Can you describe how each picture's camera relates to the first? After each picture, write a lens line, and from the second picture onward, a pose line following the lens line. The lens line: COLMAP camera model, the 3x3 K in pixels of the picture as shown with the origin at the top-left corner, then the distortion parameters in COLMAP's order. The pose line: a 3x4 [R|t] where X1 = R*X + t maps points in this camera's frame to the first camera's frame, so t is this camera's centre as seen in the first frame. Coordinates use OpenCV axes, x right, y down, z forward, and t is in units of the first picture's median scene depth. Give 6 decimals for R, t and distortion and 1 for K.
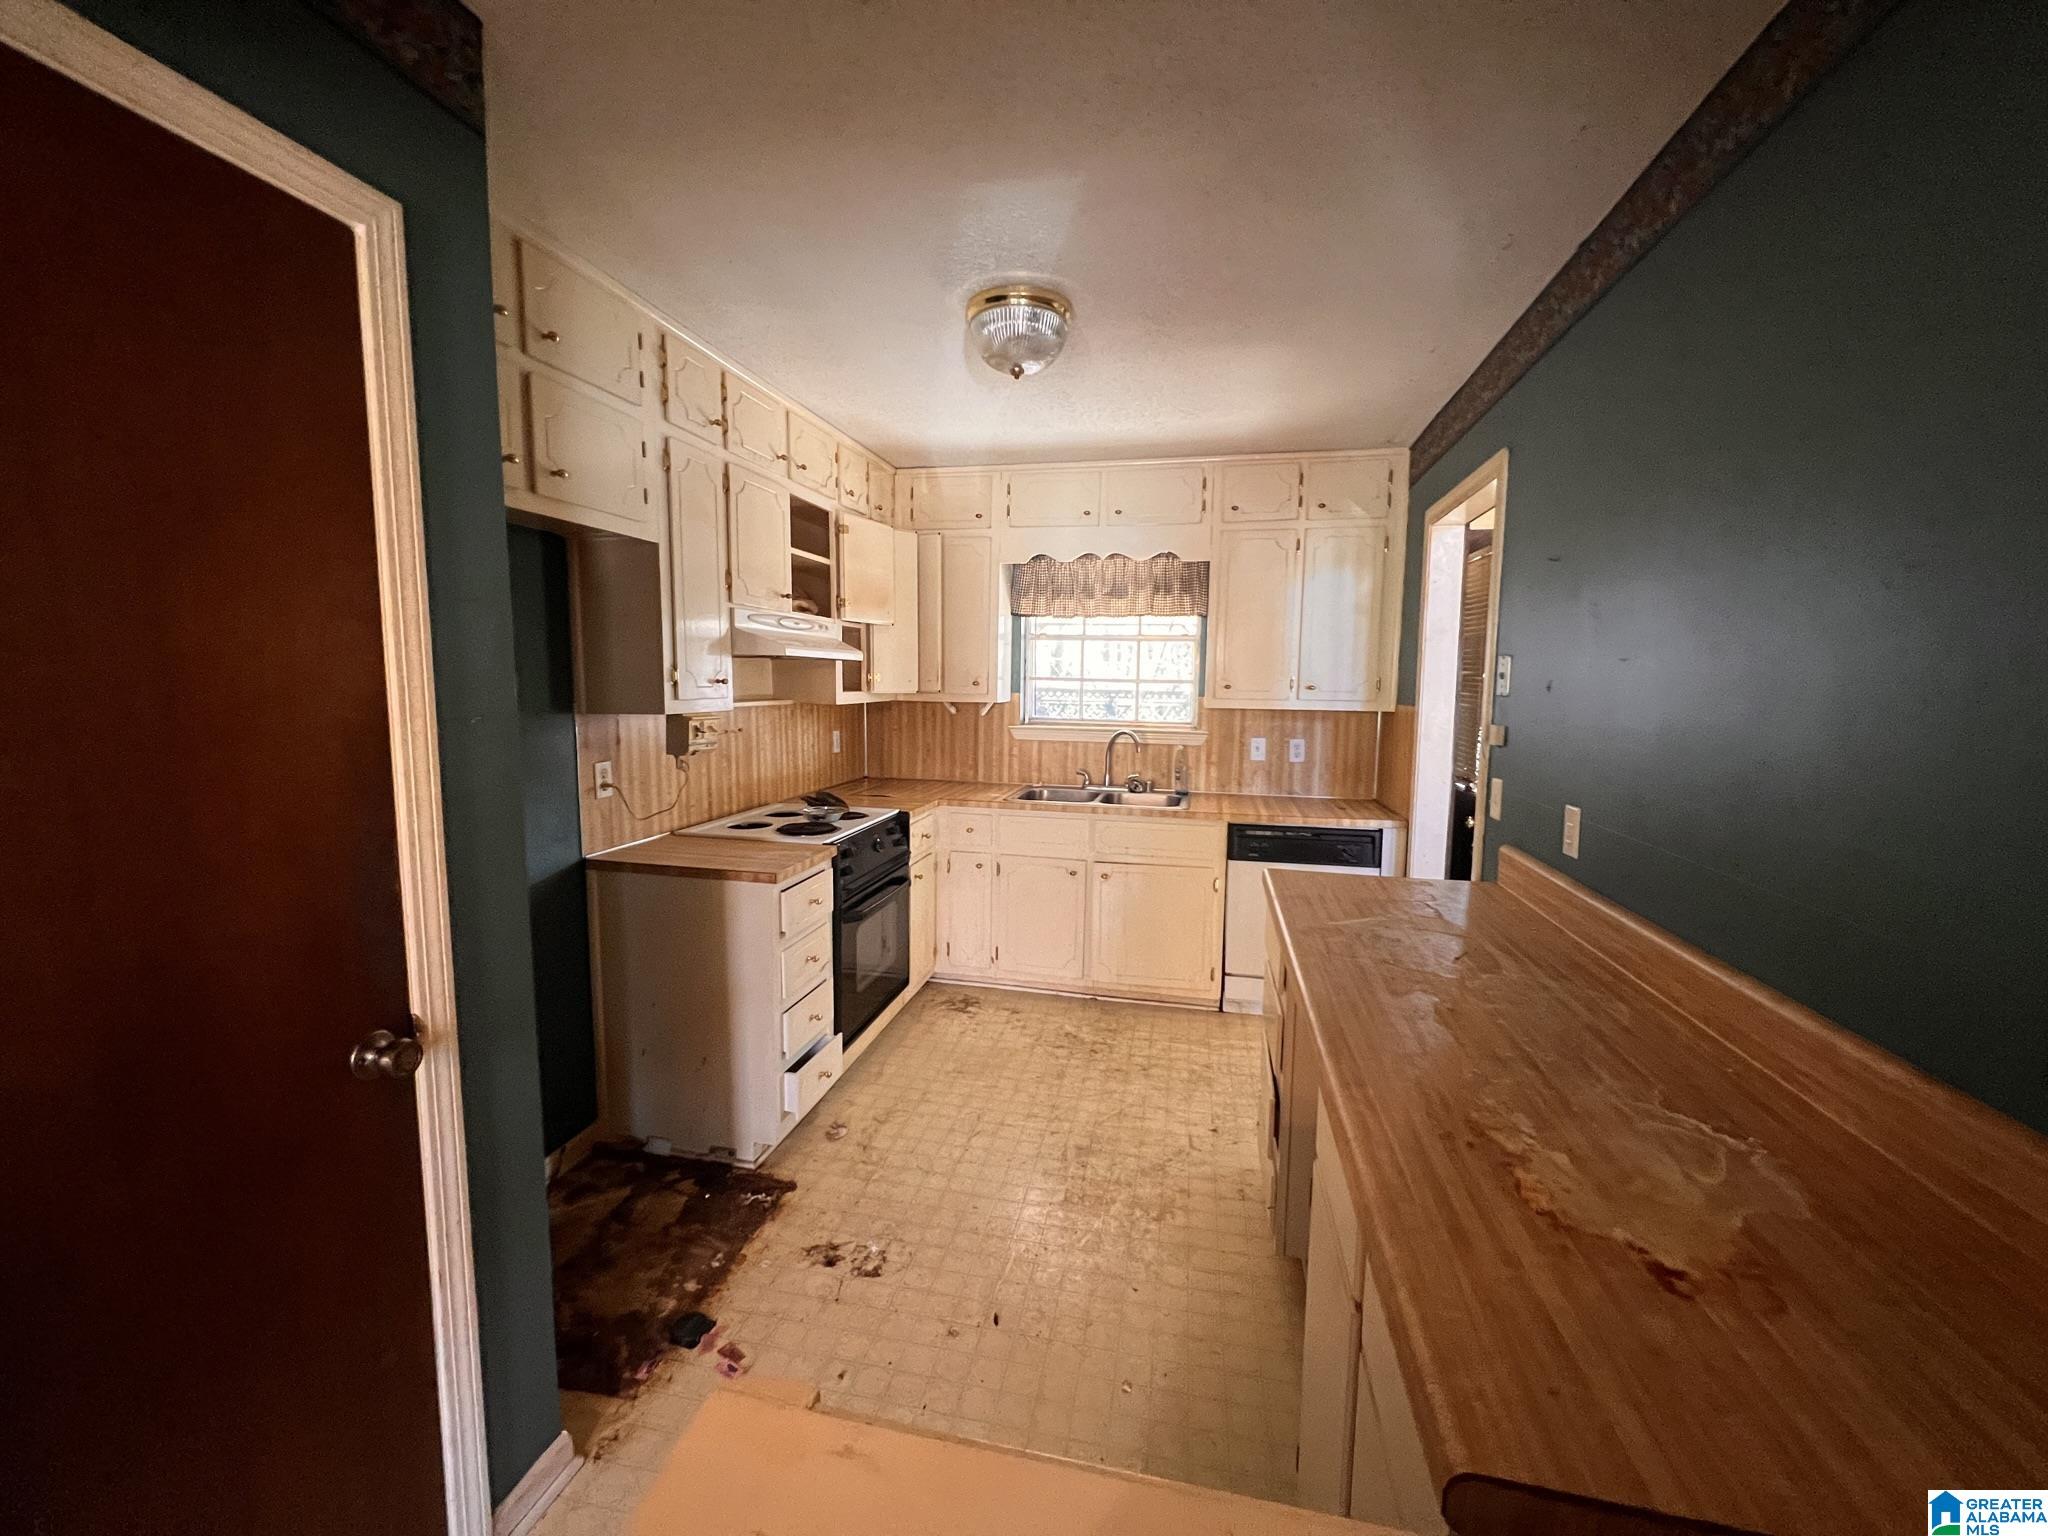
lens RADIAL K [[817.6, 0, 1024.0], [0, 817.6, 768.0], [0, 0, 1]] dist [-0.000424, -0.000029]
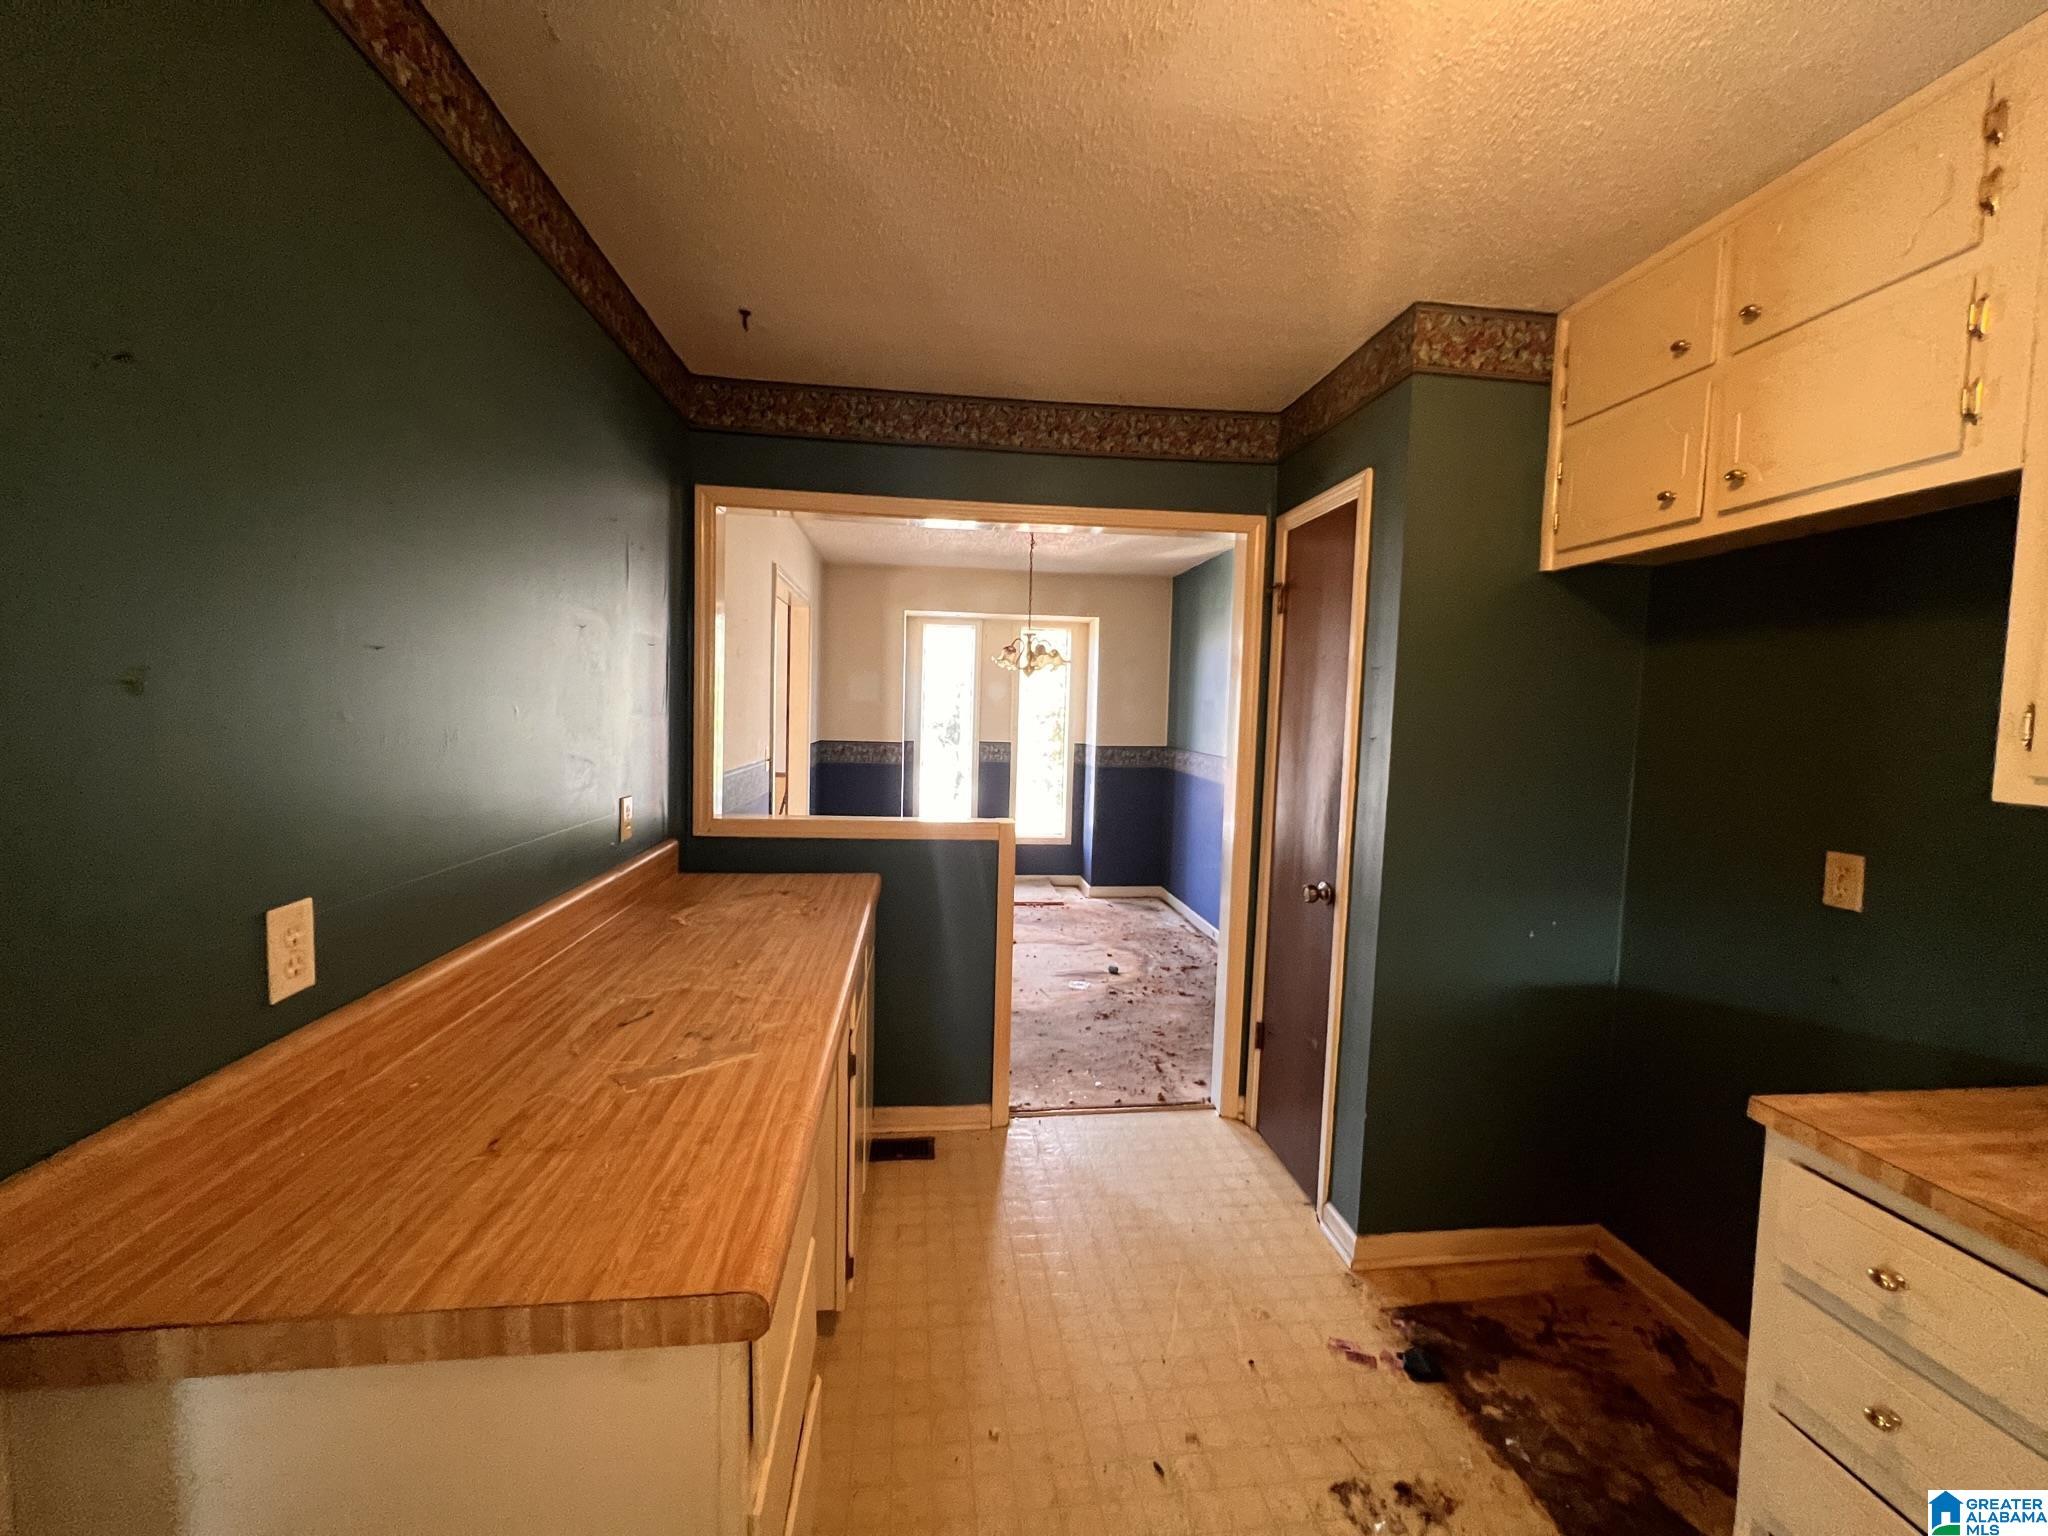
lens RADIAL K [[817.6, 0, 1024.0], [0, 817.6, 768.0], [0, 0, 1]] dist [-0.000424, -0.000029]
pose [[-0.943833, -0.009552, -0.330285, 0.403551], [-0.070075, 0.982631, 0.171831, -0.175492], [0.322907, 0.185324, -0.928109, 1.698800]]
